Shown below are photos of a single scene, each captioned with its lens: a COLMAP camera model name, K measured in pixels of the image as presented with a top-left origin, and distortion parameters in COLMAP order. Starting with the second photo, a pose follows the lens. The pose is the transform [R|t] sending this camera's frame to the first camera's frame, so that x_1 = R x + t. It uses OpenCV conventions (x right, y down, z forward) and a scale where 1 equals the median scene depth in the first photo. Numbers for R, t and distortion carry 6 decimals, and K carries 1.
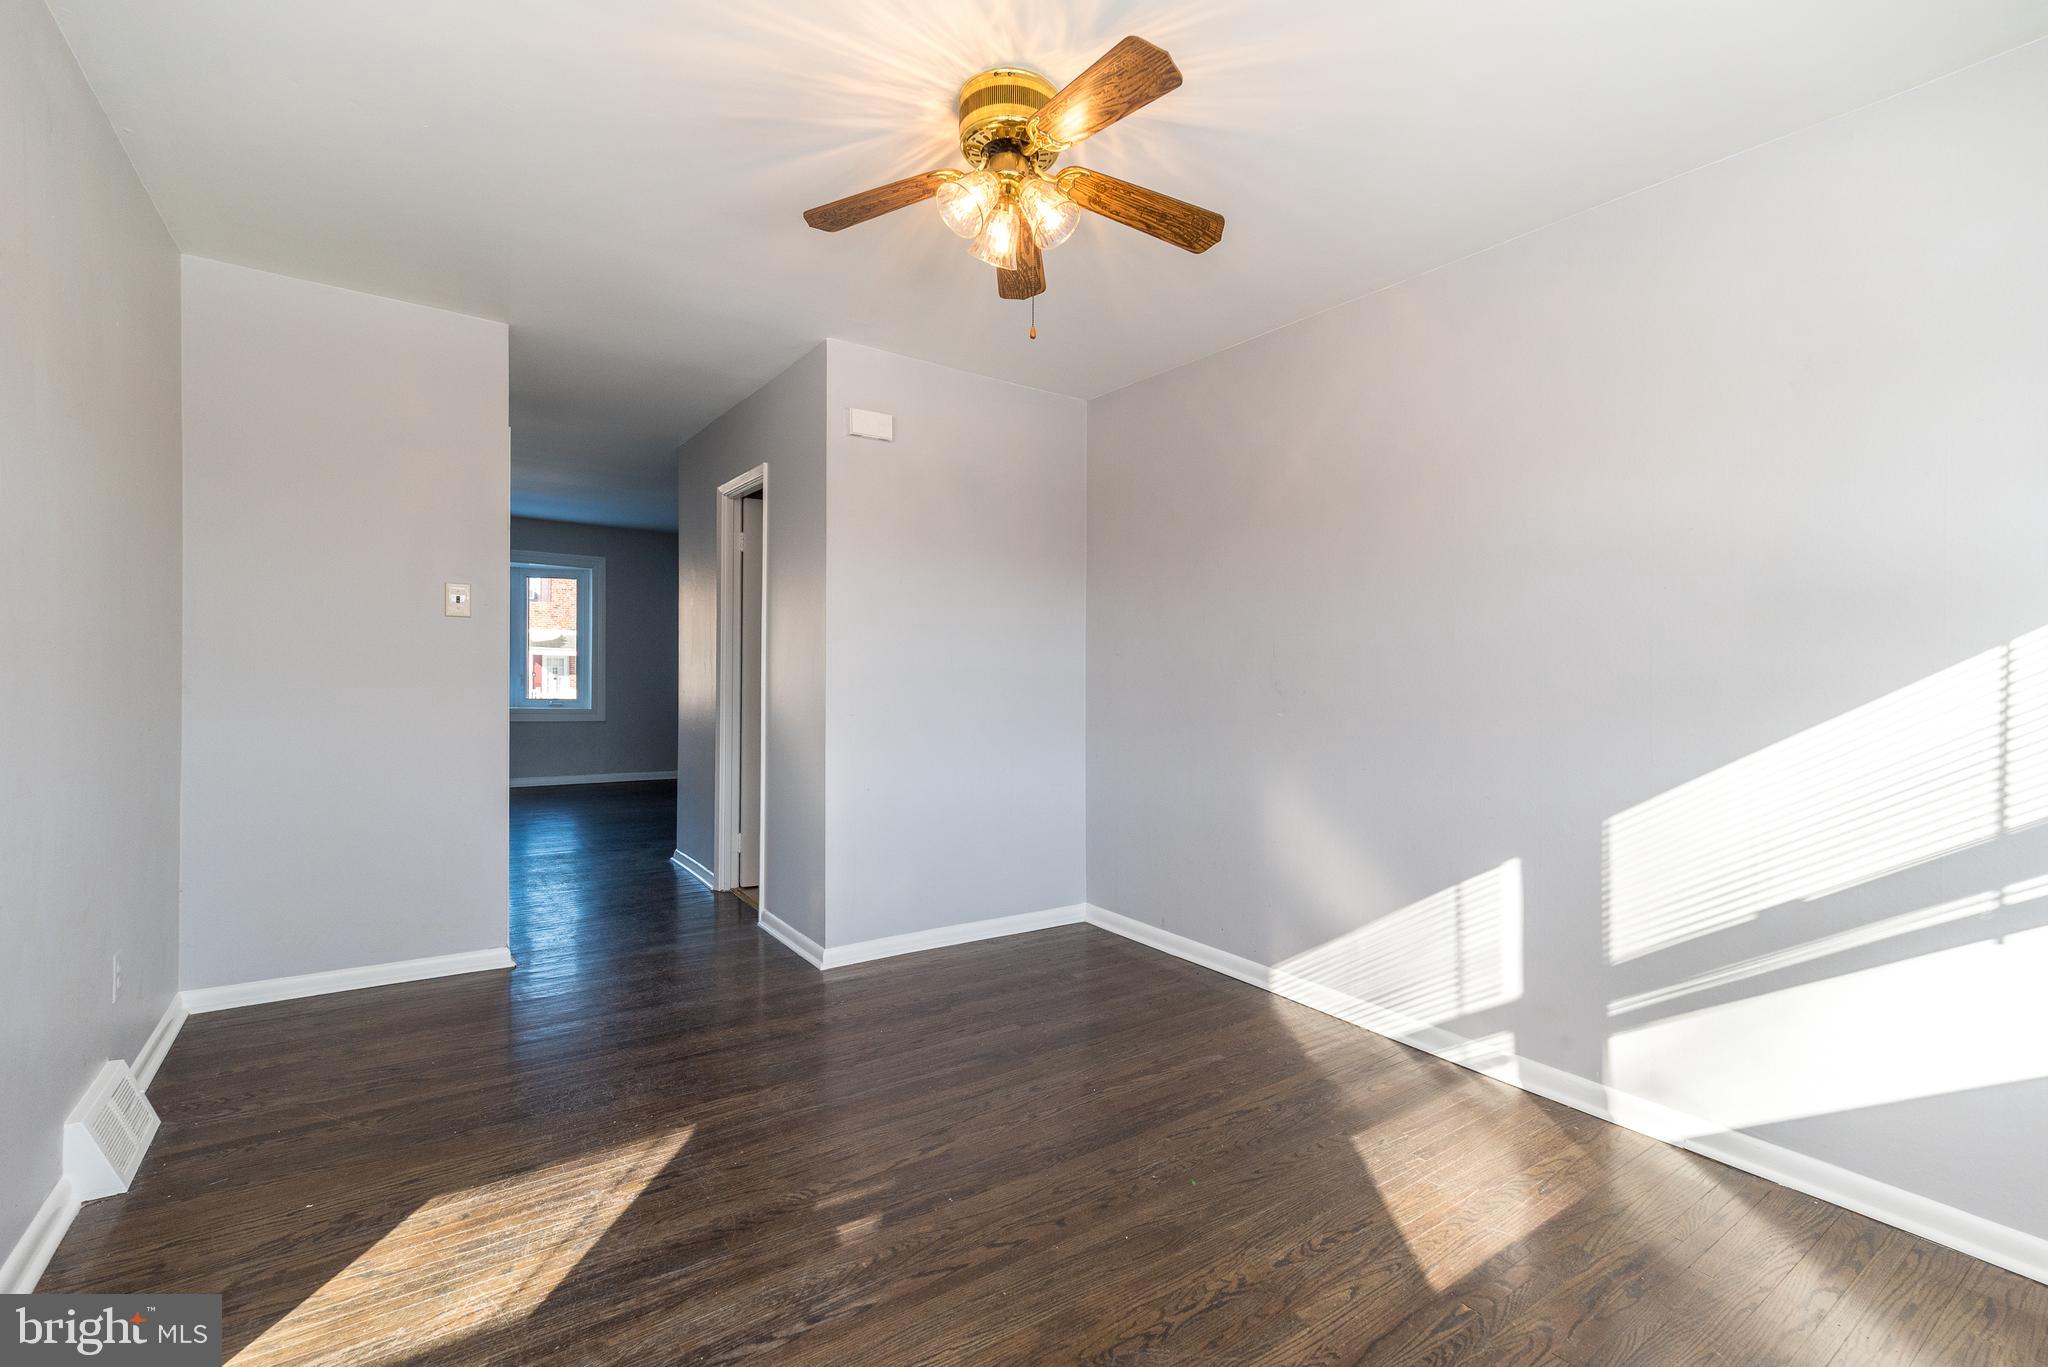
lens RADIAL K [[903.5, 0, 1015.7], [0, 903.5, 681.9], [0, 0, 1]] dist [0.004434, 0.001093]
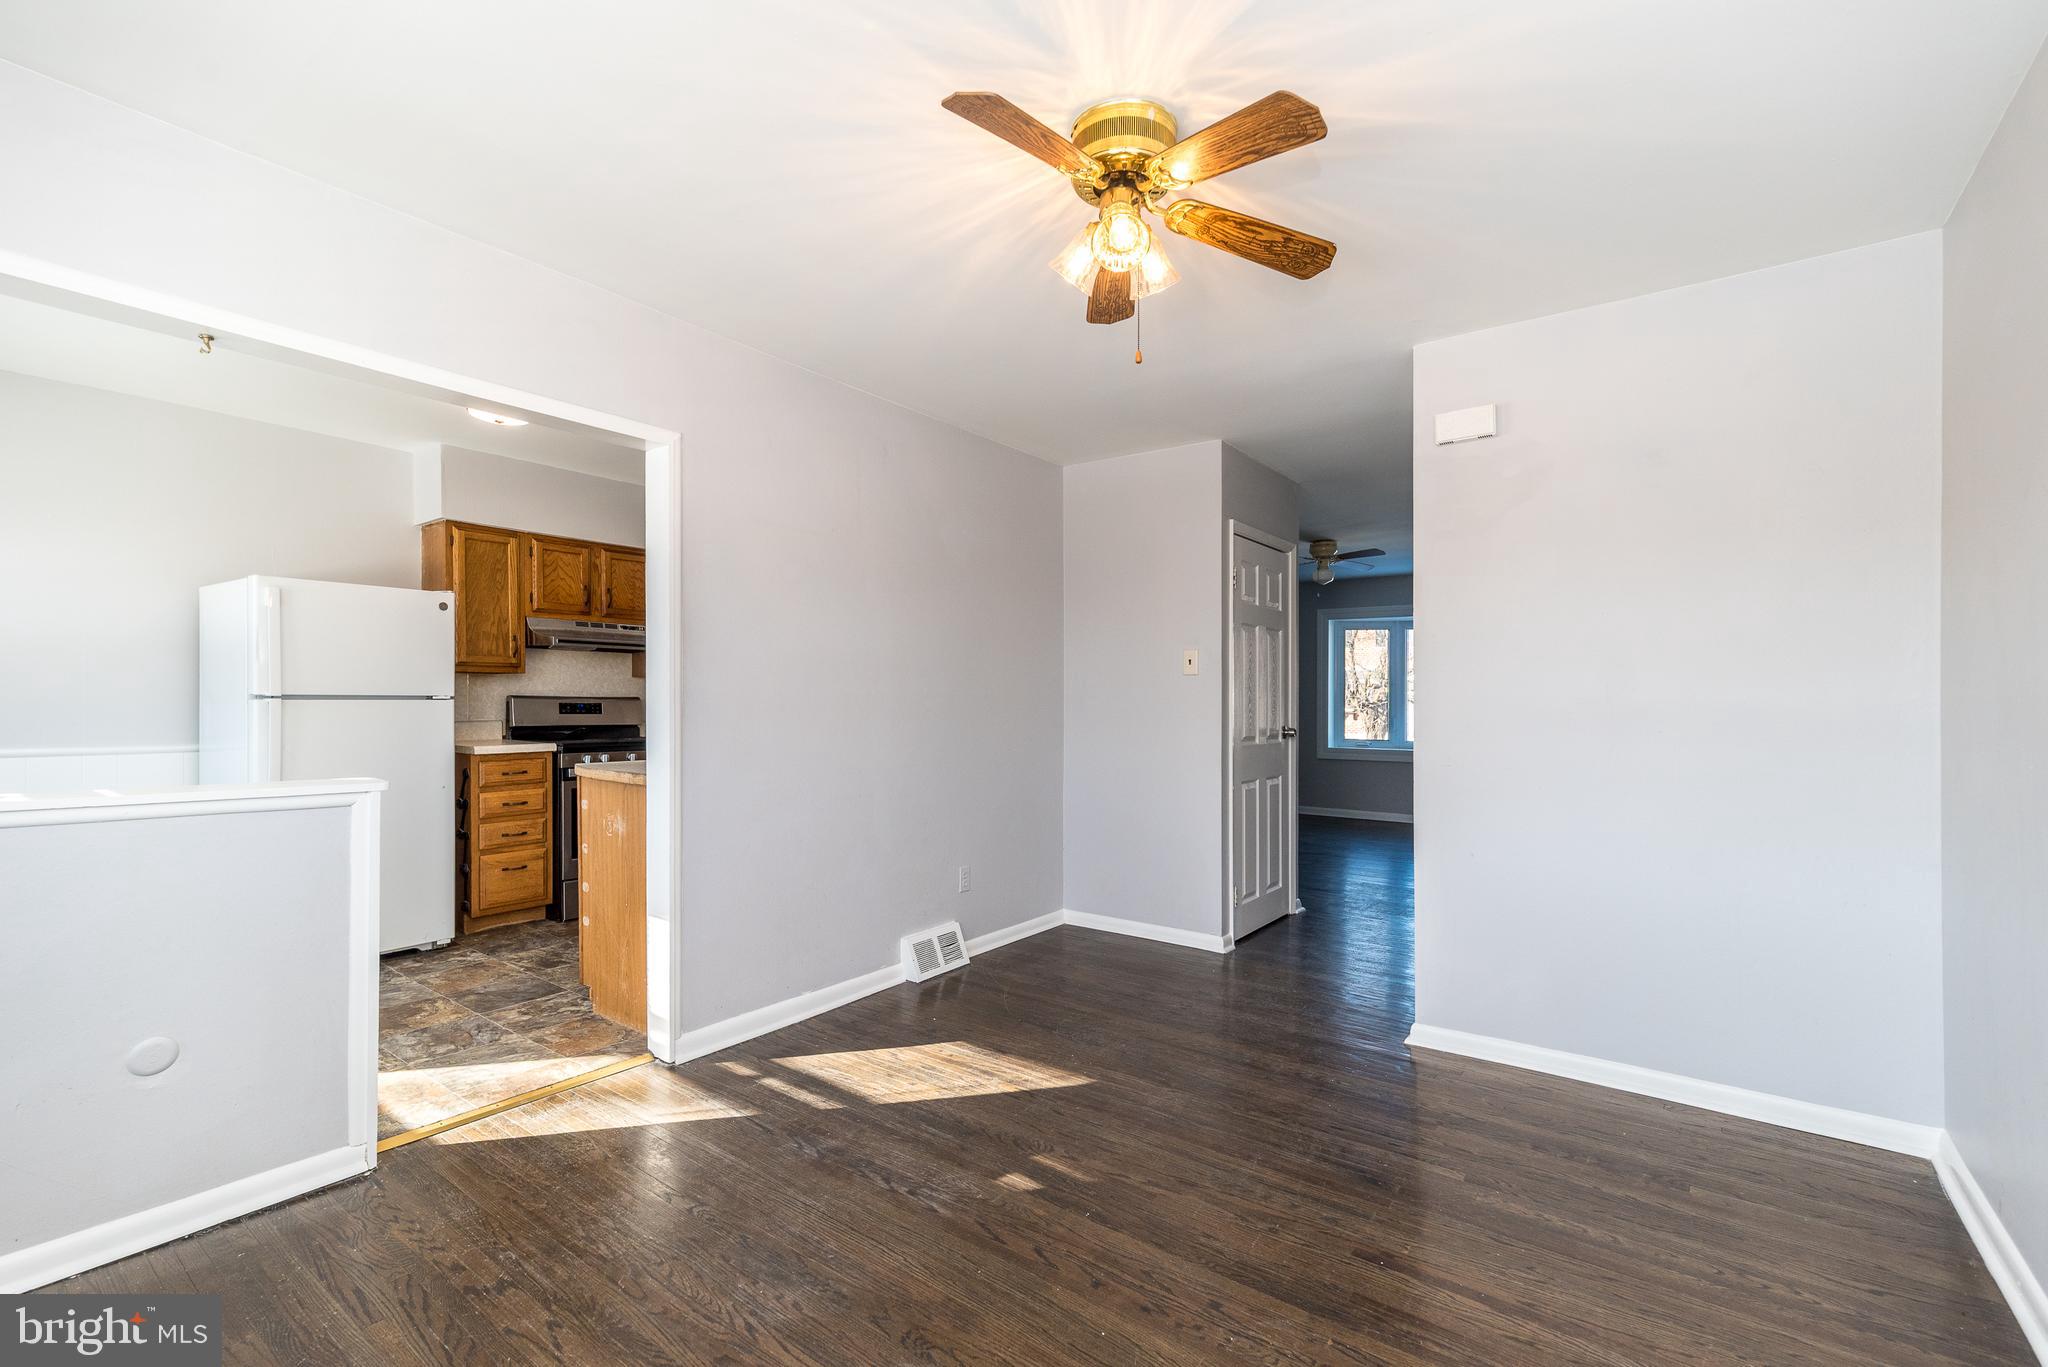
lens RADIAL K [[903.5, 0, 1030.5], [0, 903.5, 722.3], [0, 0, 1]] dist [0.004434, 0.001093]
pose [[0.307066, 0.003422, -0.951682, 0.856041], [-0.008738, 0.999962, 0.000776, -0.002726], [0.951648, 0.008078, 0.307084, 0.570700]]
